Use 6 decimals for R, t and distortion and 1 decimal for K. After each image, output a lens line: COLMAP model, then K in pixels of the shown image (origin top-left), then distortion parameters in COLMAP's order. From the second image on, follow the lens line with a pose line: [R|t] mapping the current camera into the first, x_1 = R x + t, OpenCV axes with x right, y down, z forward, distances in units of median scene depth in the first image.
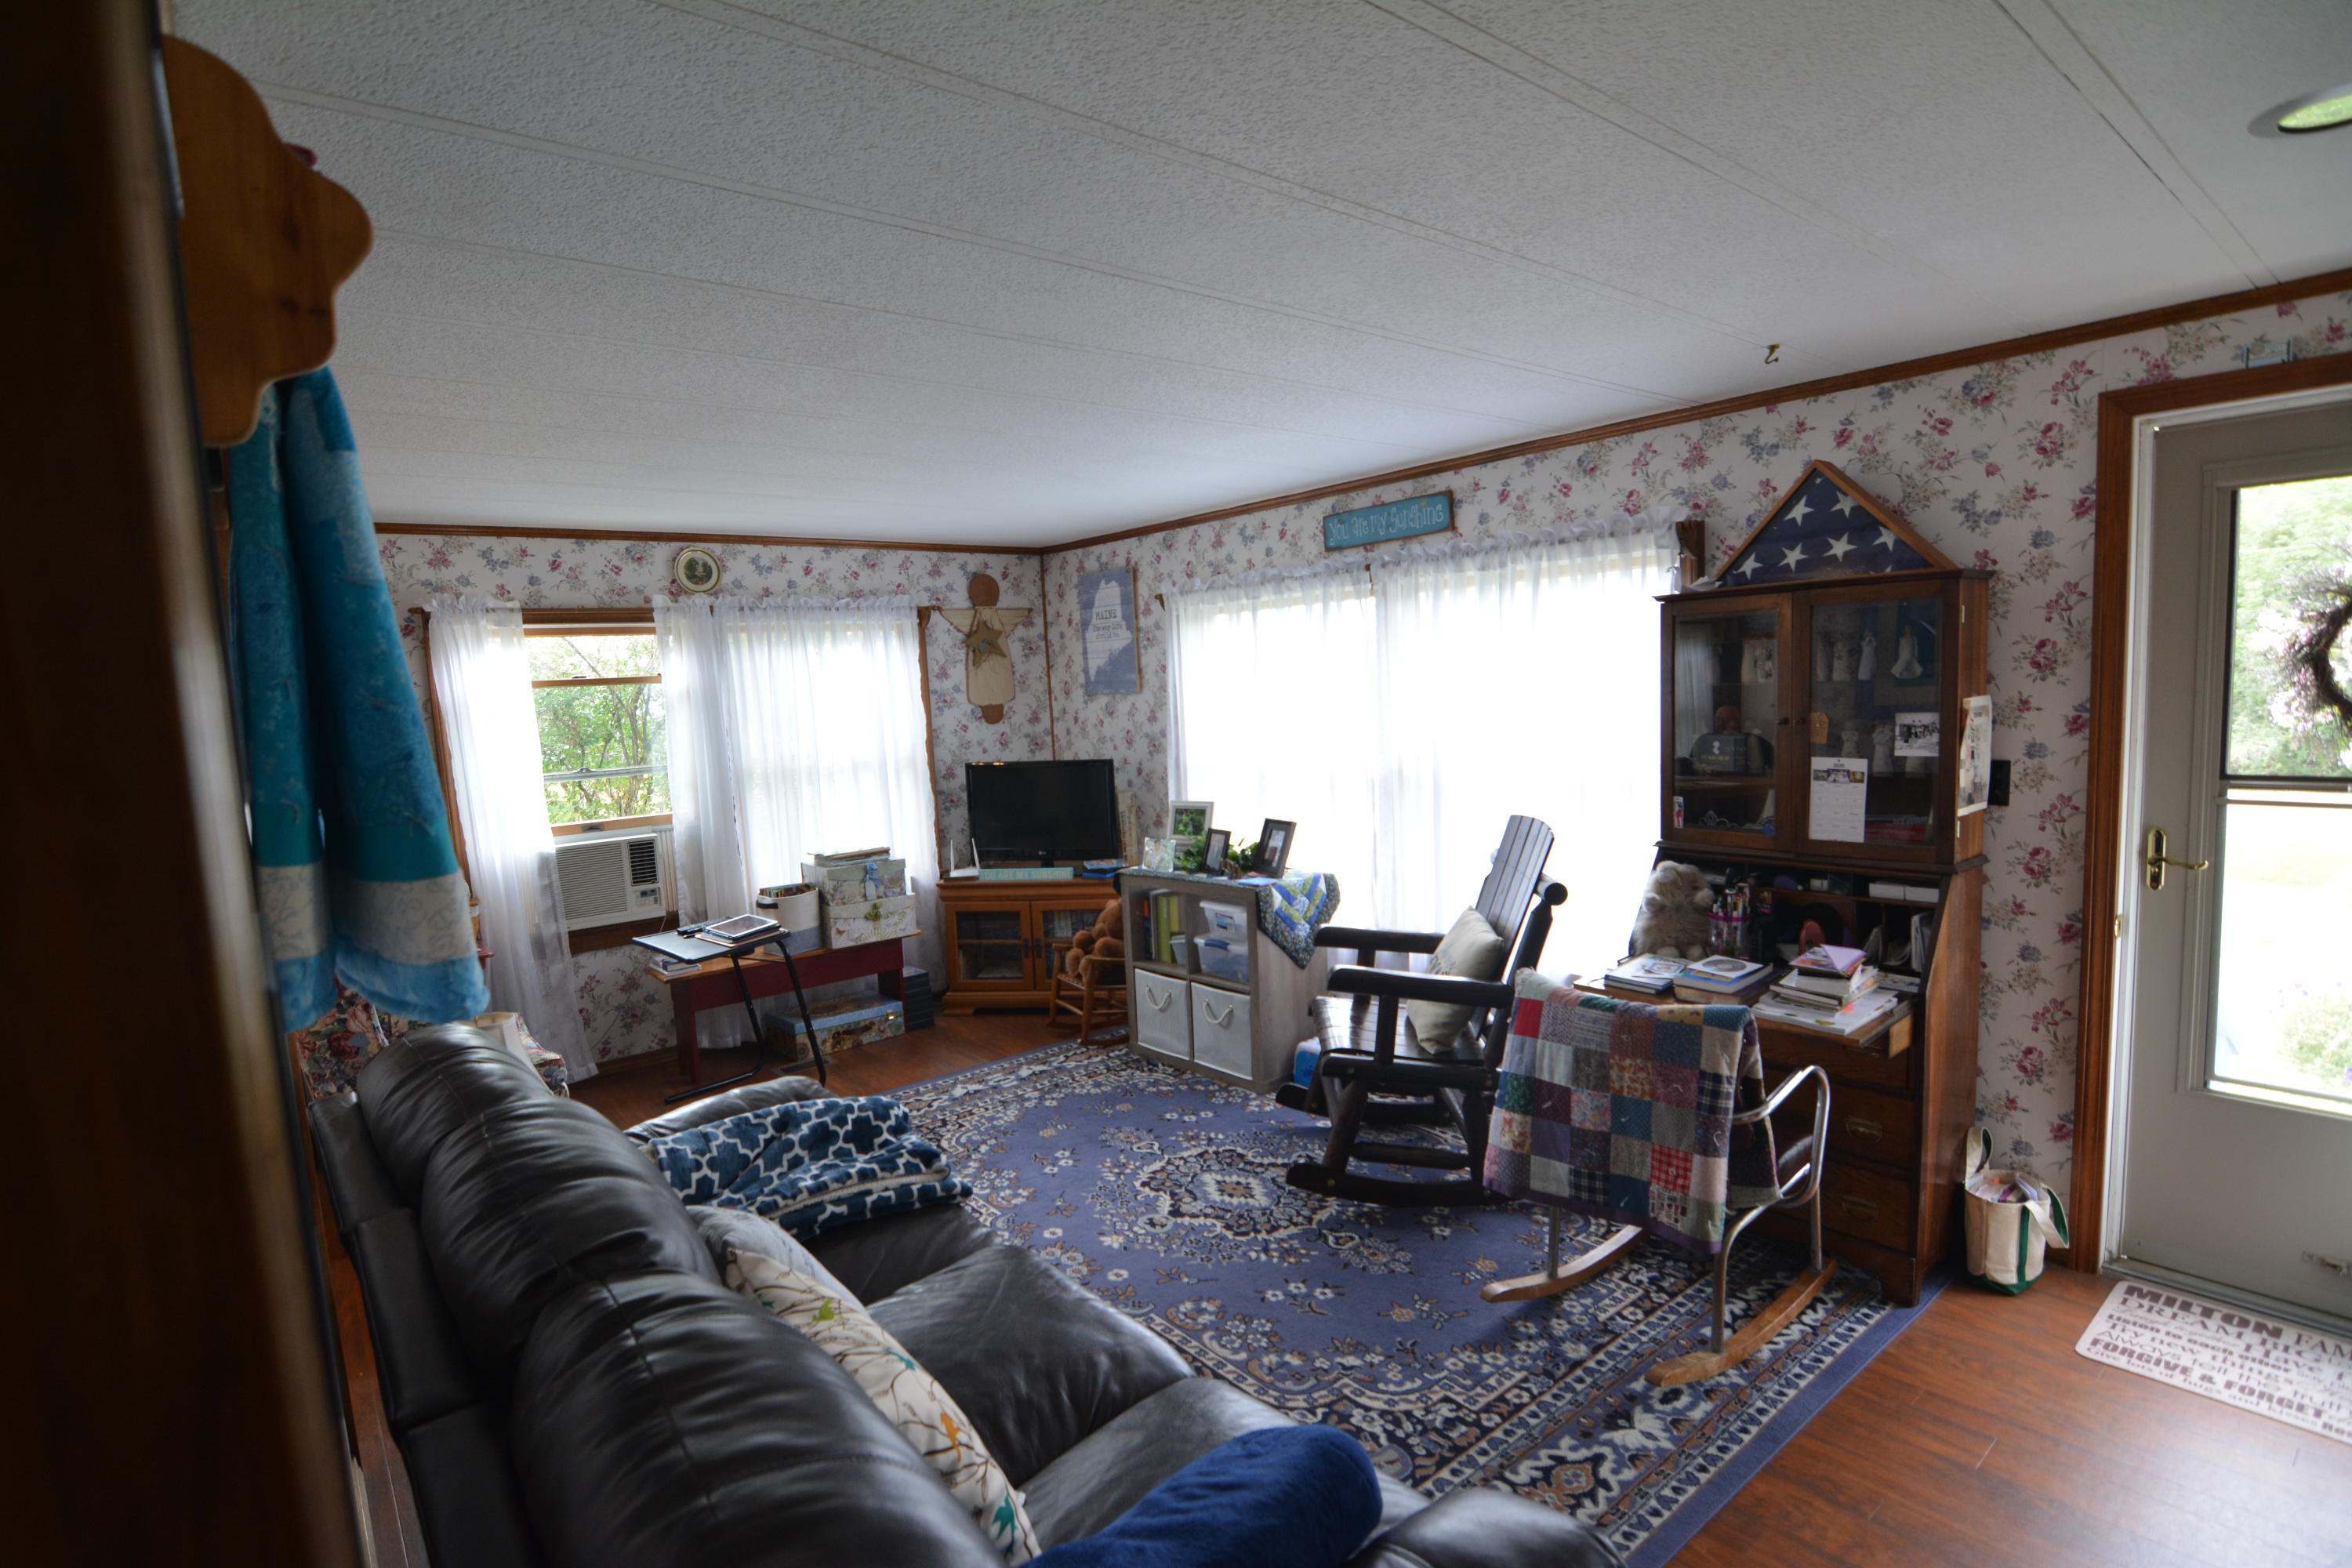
lens RADIAL K [[1137.7, 0, 1170.6], [0, 1137.7, 798.8], [0, 0, 1]] dist [-0.009806, -0.007151]
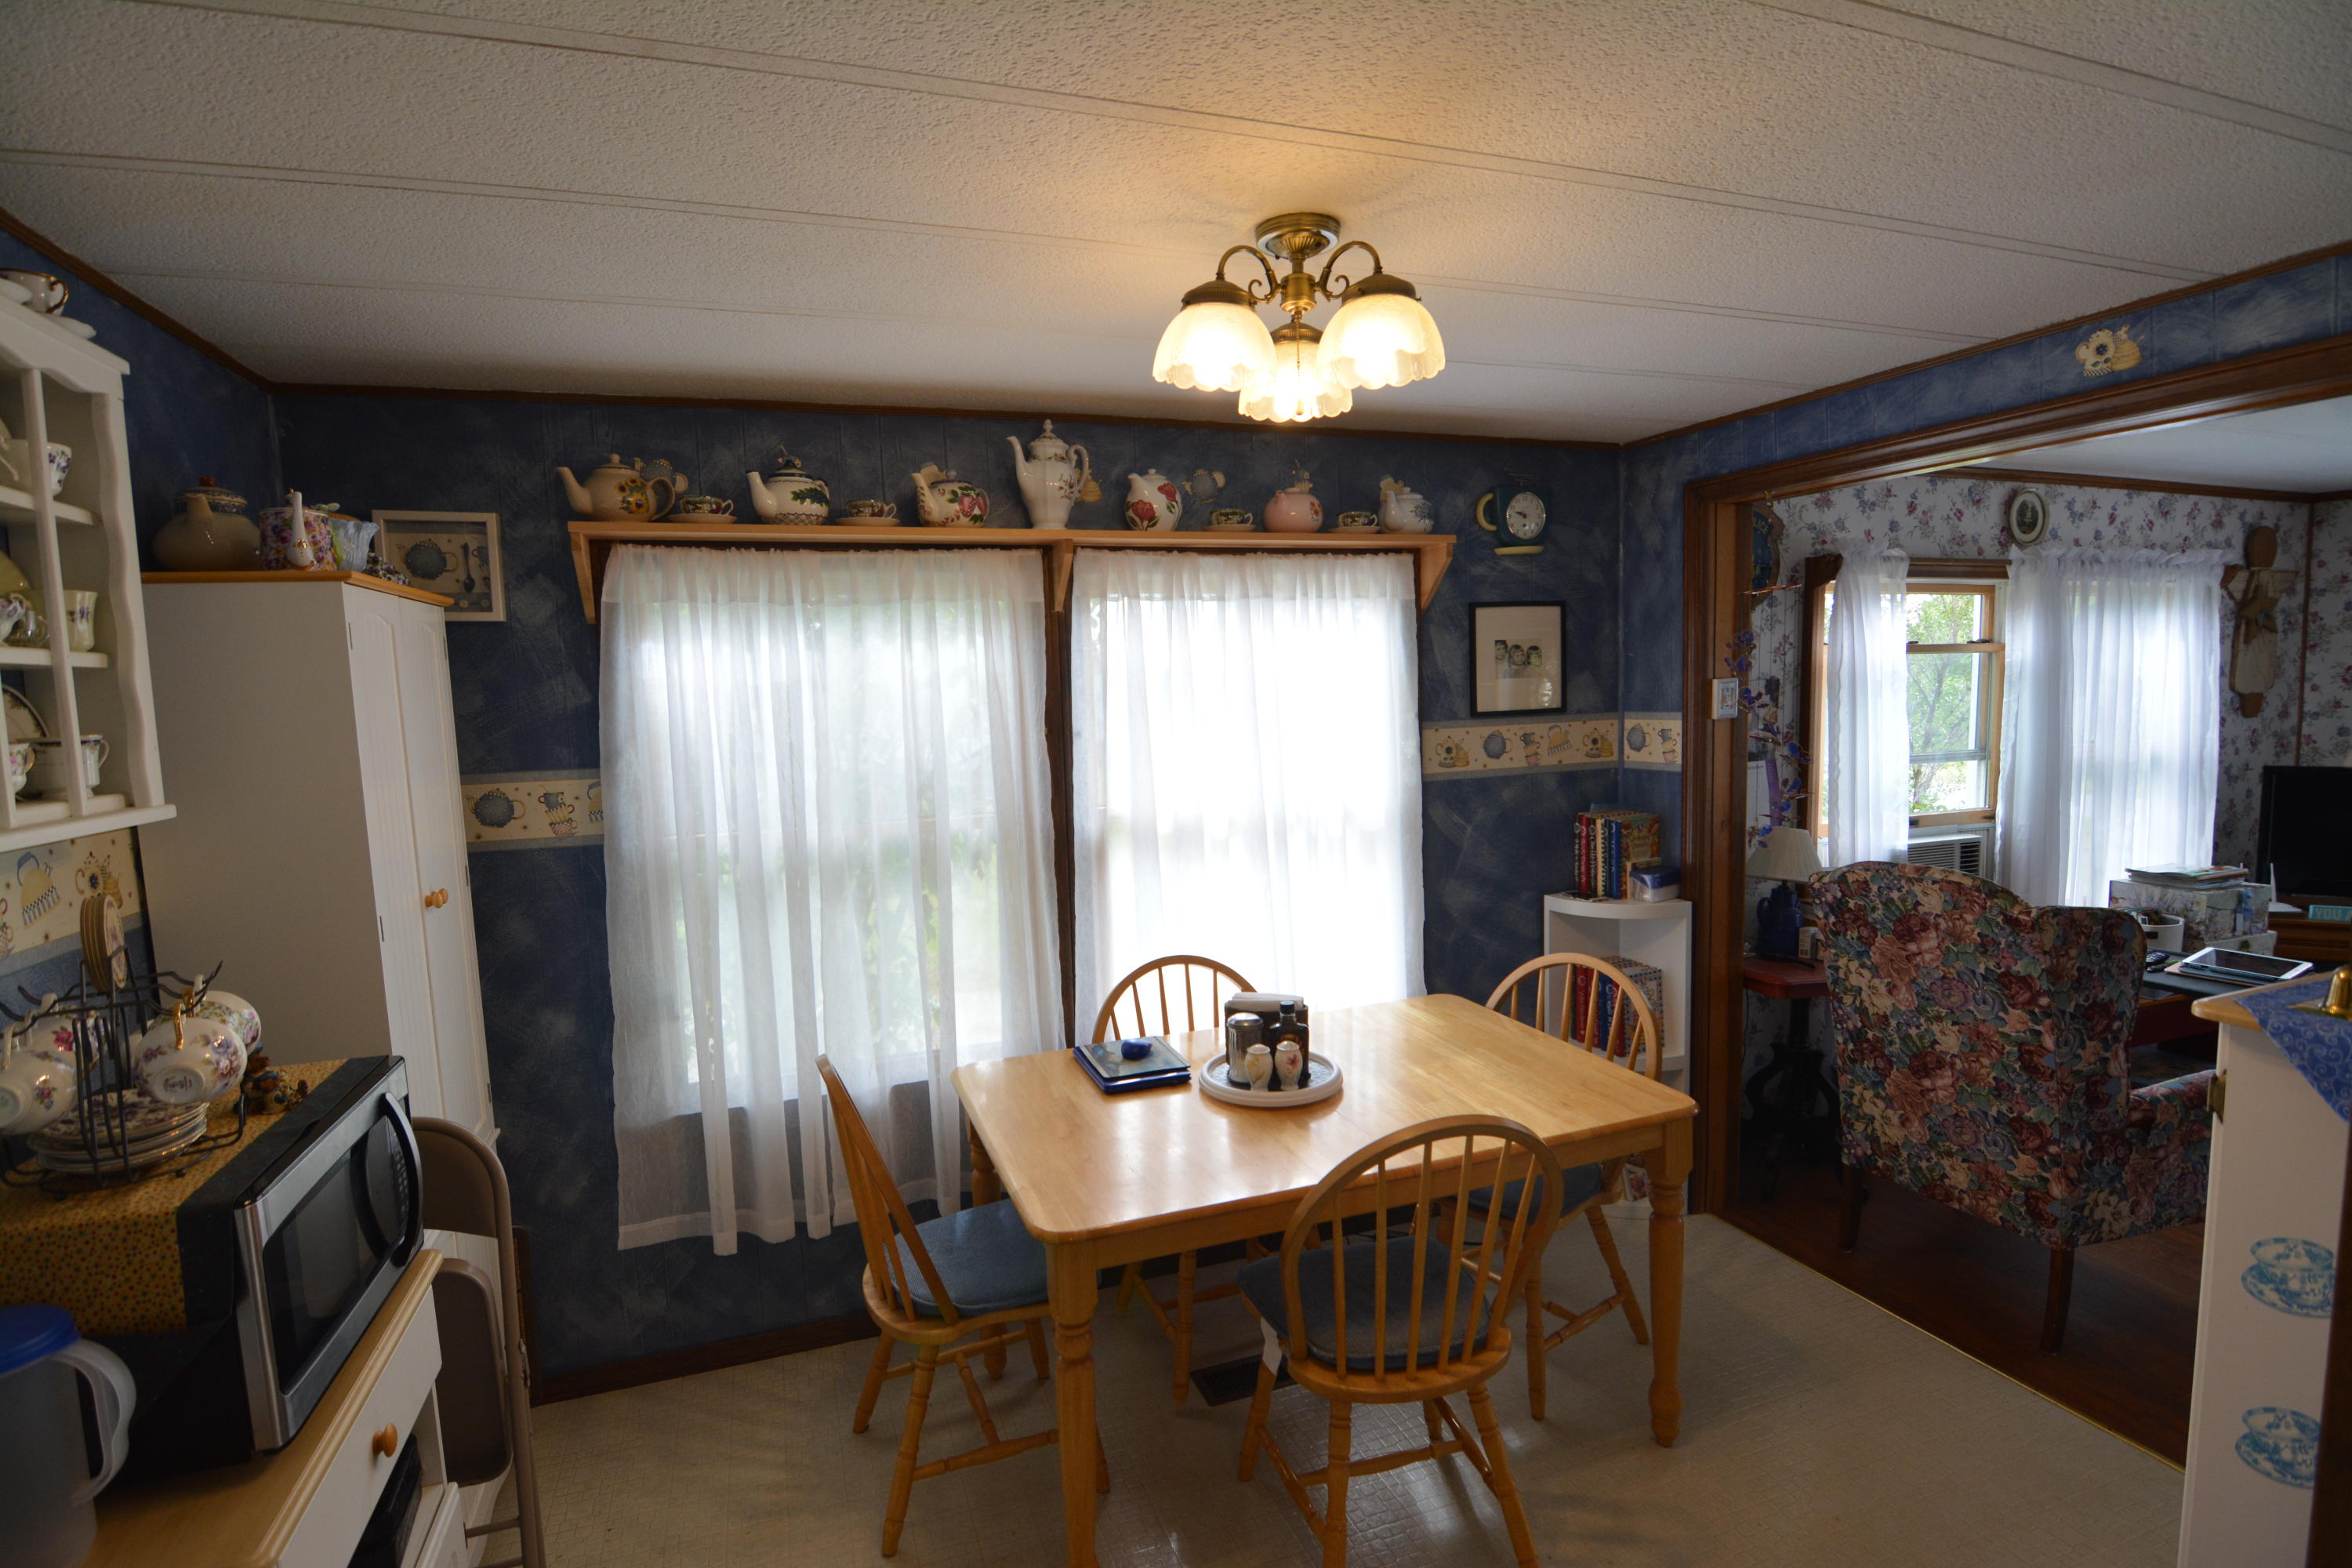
lens RADIAL K [[1137.7, 0, 1163.1], [0, 1137.7, 791.7], [0, 0, 1]] dist [-0.009806, -0.007151]
pose [[0.940010, 0.056963, -0.336358, -1.248308], [-0.057890, 0.998296, 0.007281, 0.048059], [0.336200, 0.012627, 0.941706, 0.045322]]
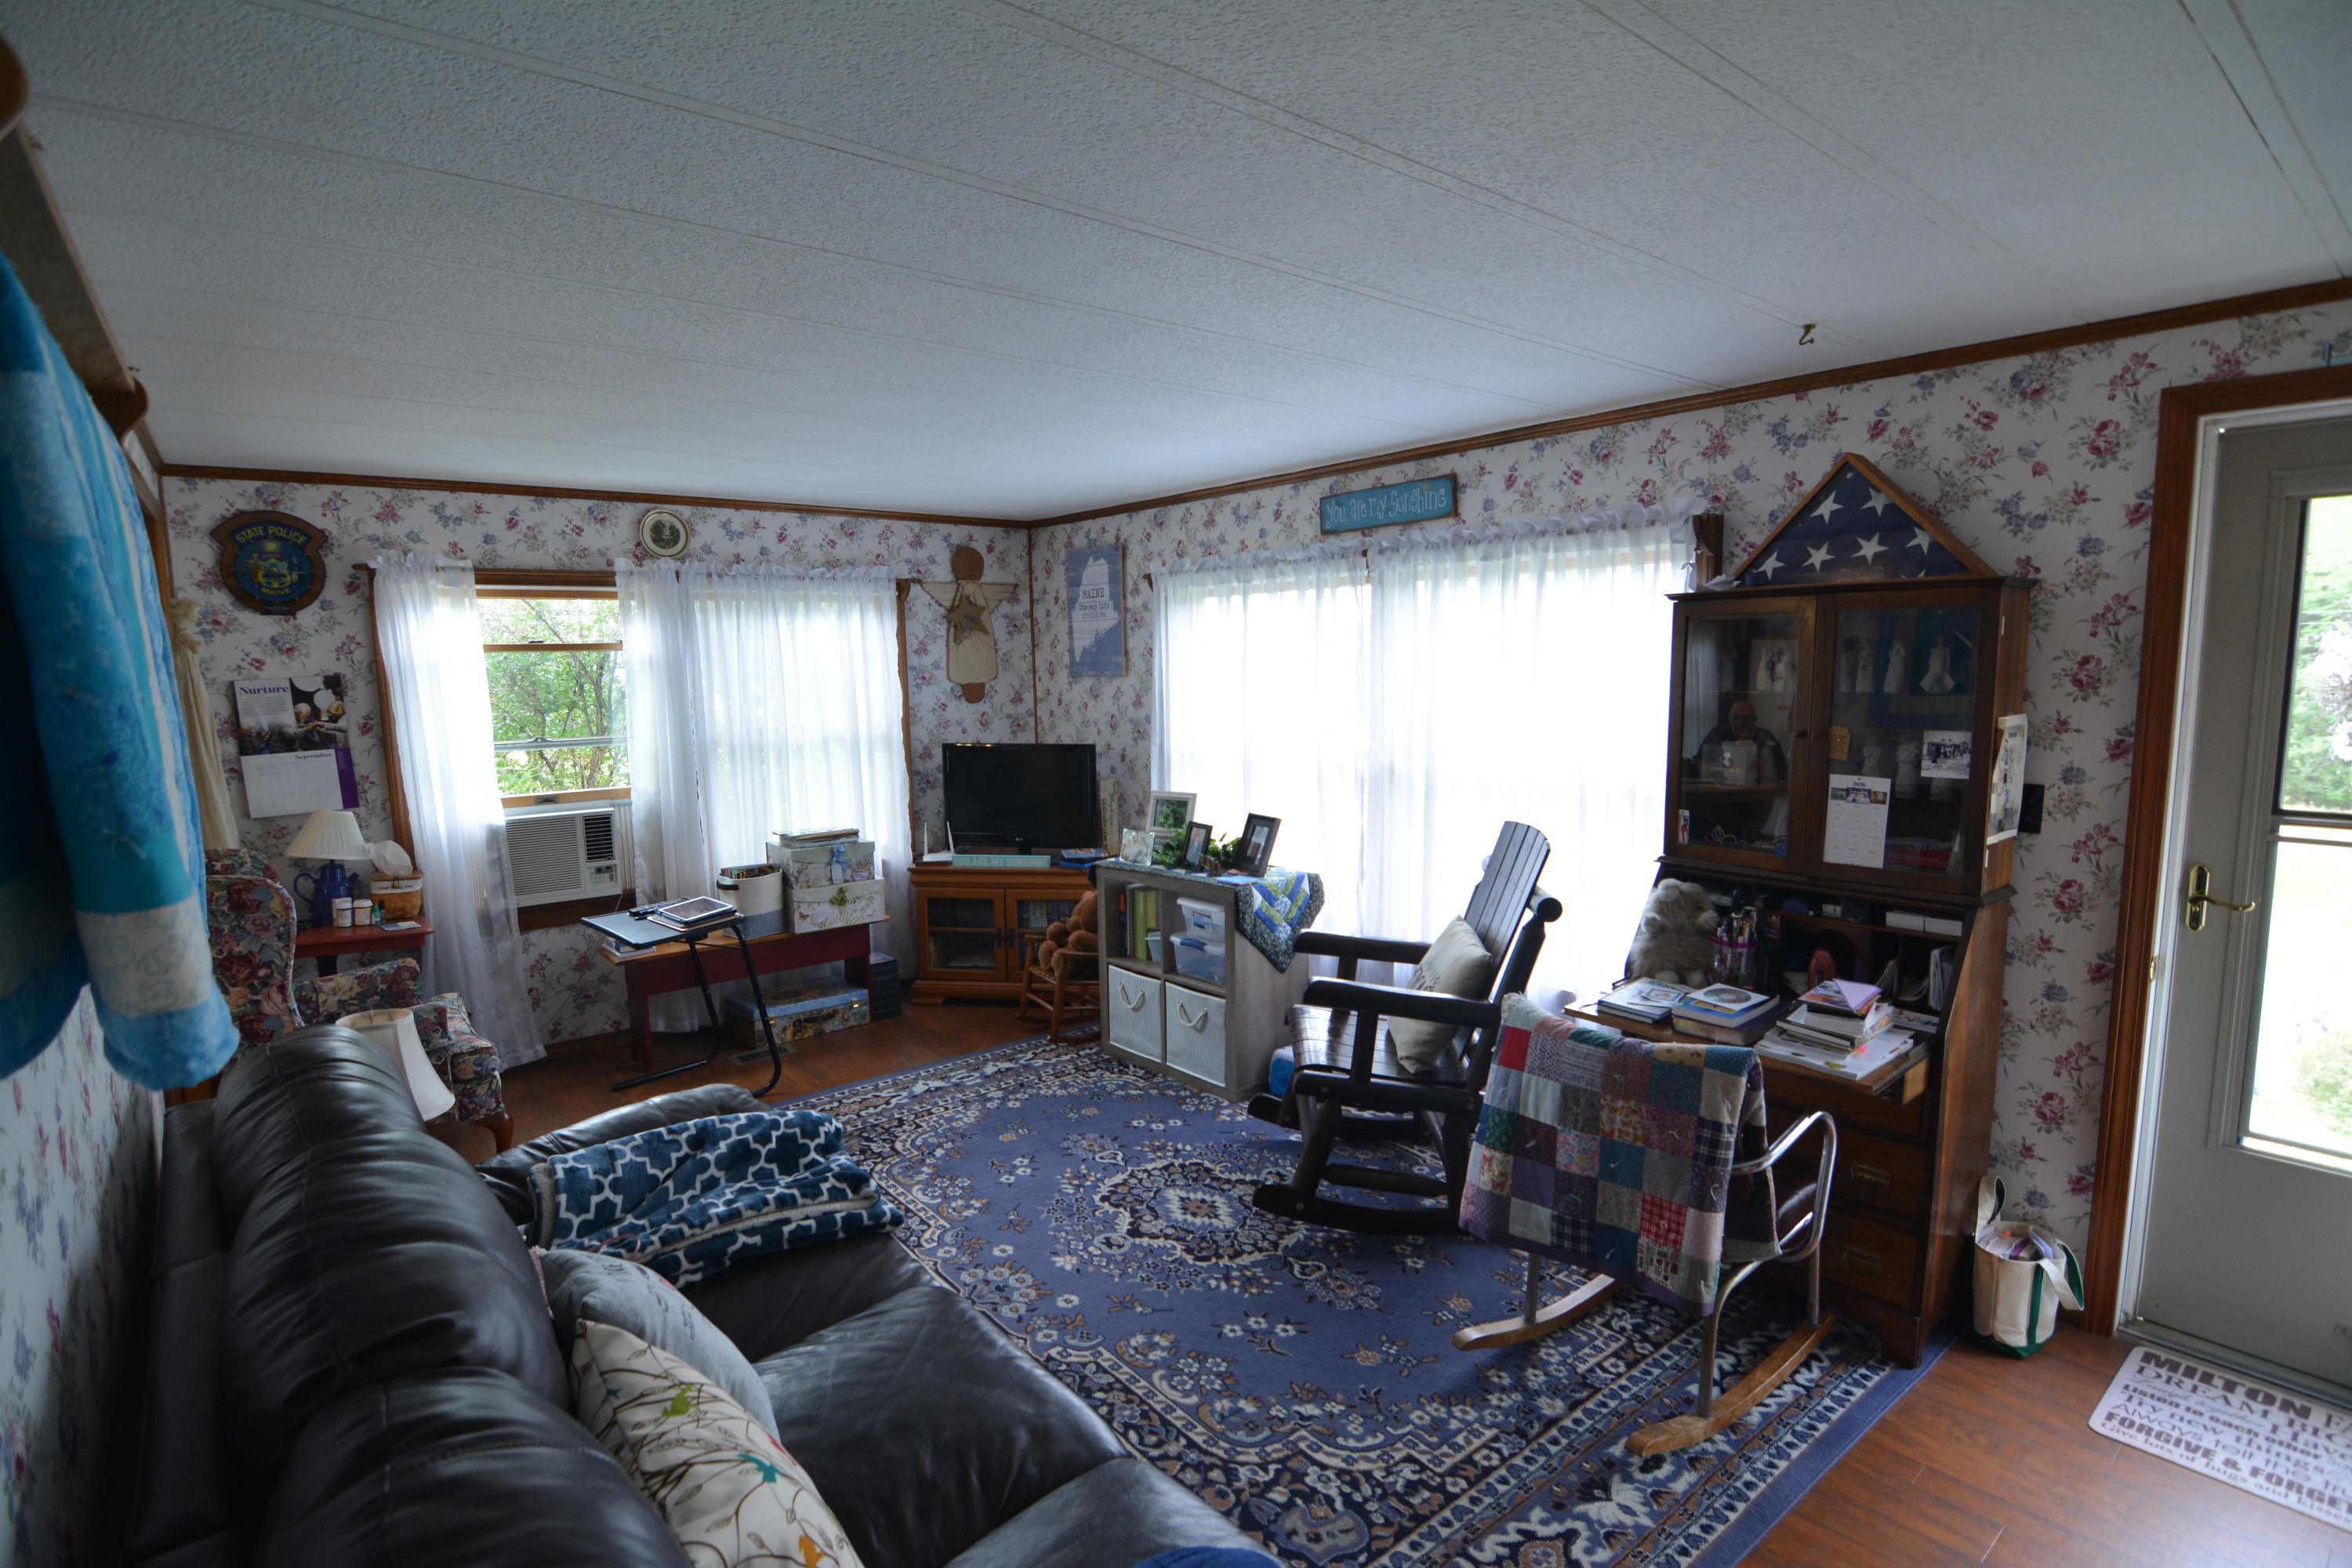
lens RADIAL K [[1137.7, 0, 1170.6], [0, 1137.7, 798.8], [0, 0, 1]] dist [-0.009806, -0.007151]
pose [[0.999491, 0.031883, 0.001167, 0.025674], [-0.031899, 0.999318, 0.018573, -0.016734], [-0.000574, -0.018601, 0.999827, 0.072966]]
